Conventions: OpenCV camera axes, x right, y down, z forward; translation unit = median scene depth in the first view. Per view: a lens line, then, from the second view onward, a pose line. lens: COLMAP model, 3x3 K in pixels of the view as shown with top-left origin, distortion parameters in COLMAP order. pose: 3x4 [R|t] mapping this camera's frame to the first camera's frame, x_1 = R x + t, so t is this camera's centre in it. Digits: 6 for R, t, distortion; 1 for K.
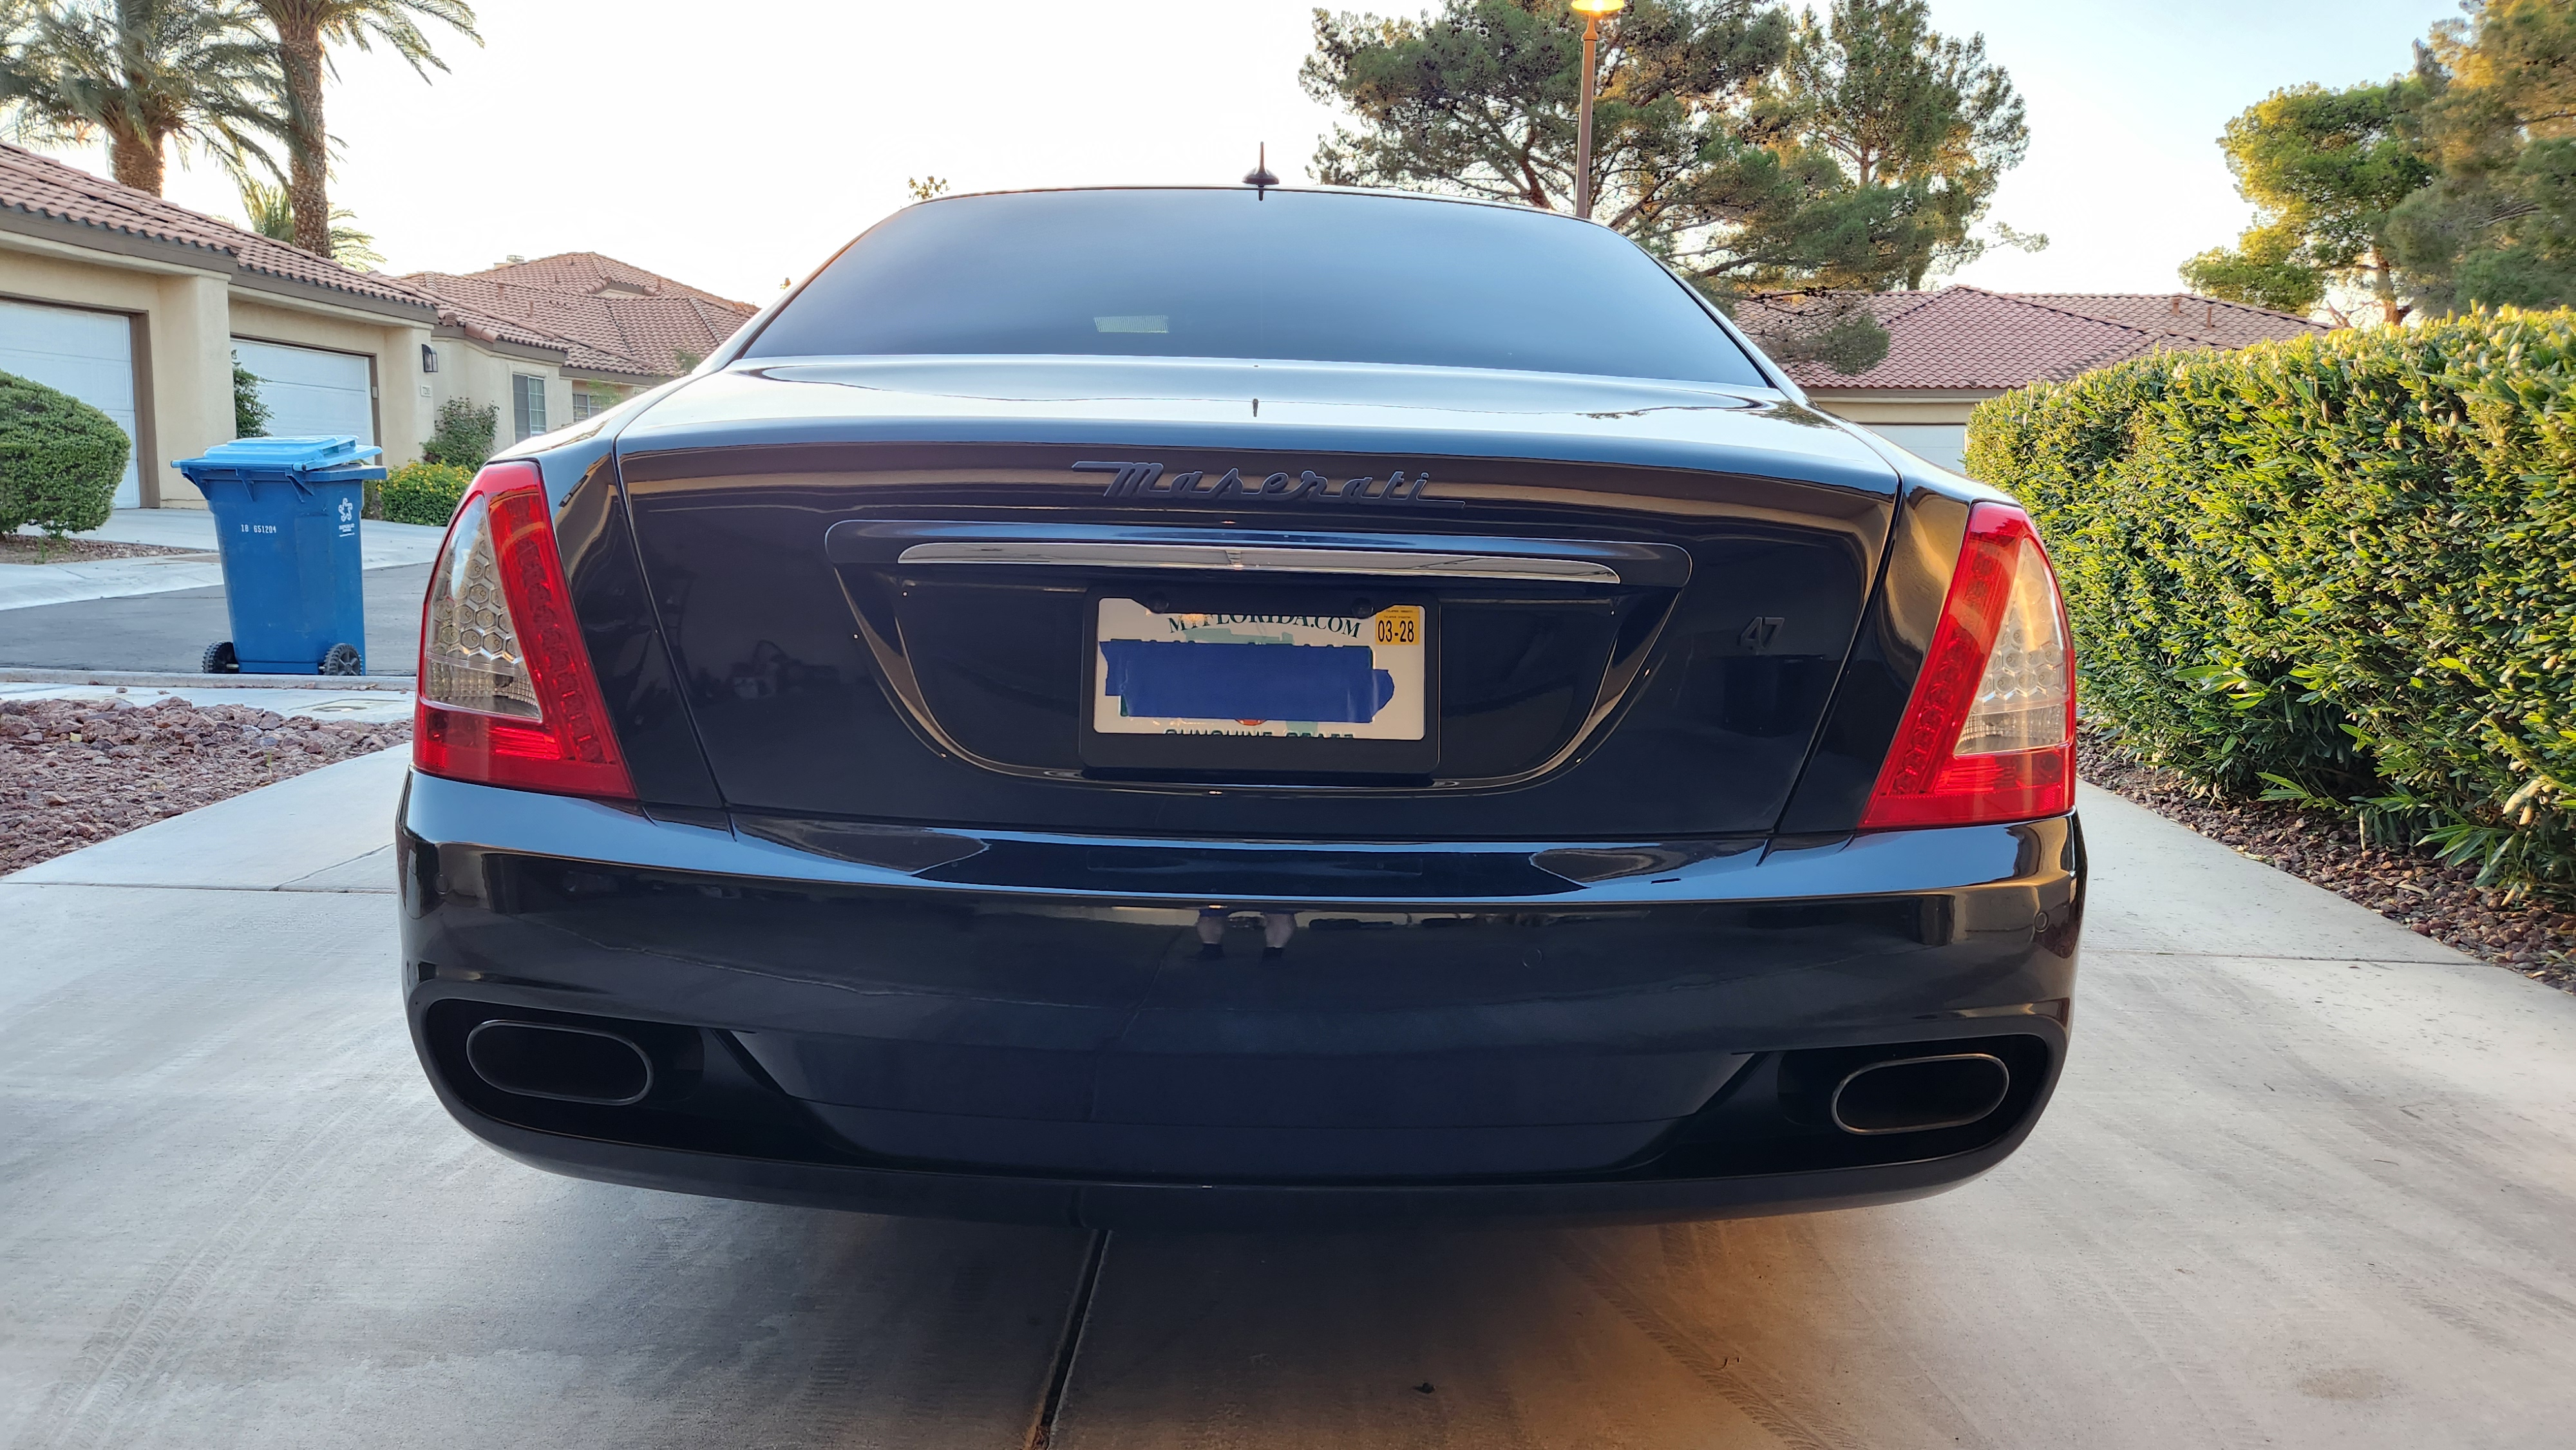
lens RADIAL K [[1752.6, 0, 1287.9], [0, 1752.6, 685.8], [0, 0, 1]] dist [0.029765, 0.000184]
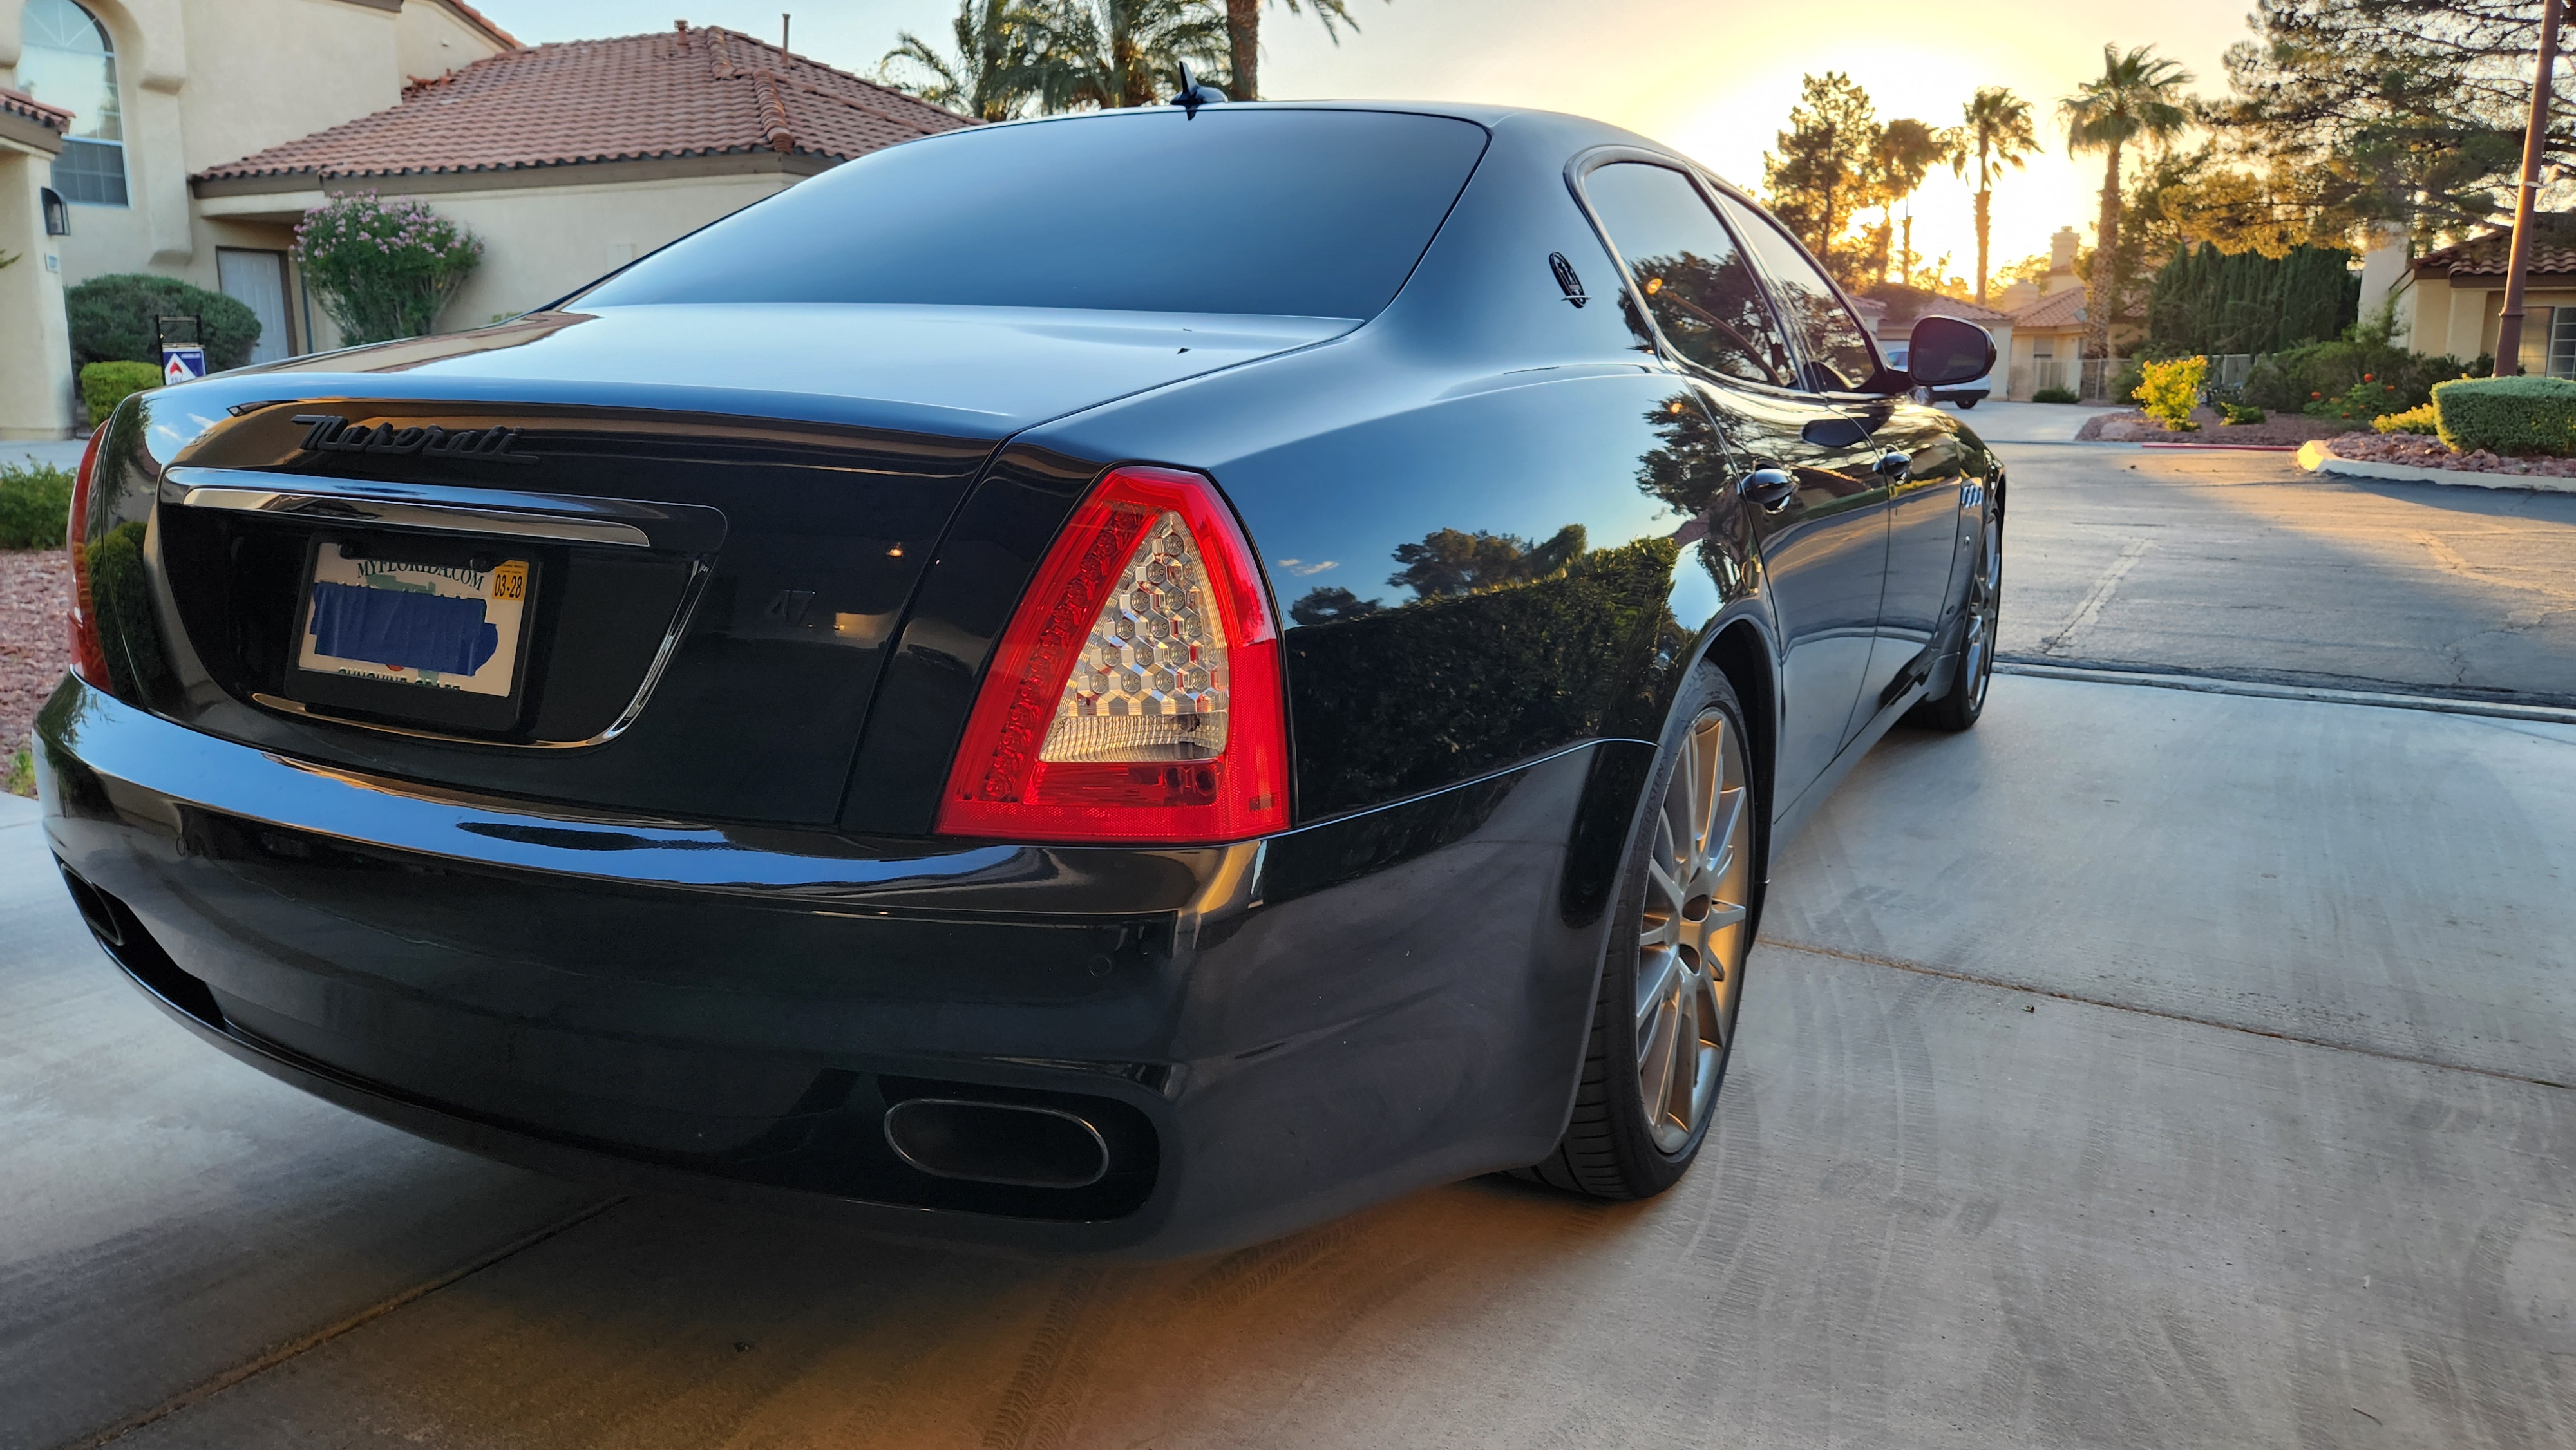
lens RADIAL K [[1757.2, 0, 1288.0], [0, 1757.2, 725.0], [0, 0, 1]] dist [0.040219, -0.043271]
pose [[0.868205, 0.079105, -0.489859, 0.892751], [-0.046019, 0.995792, 0.079245, -0.049648], [0.494066, -0.046259, 0.868193, 0.328775]]
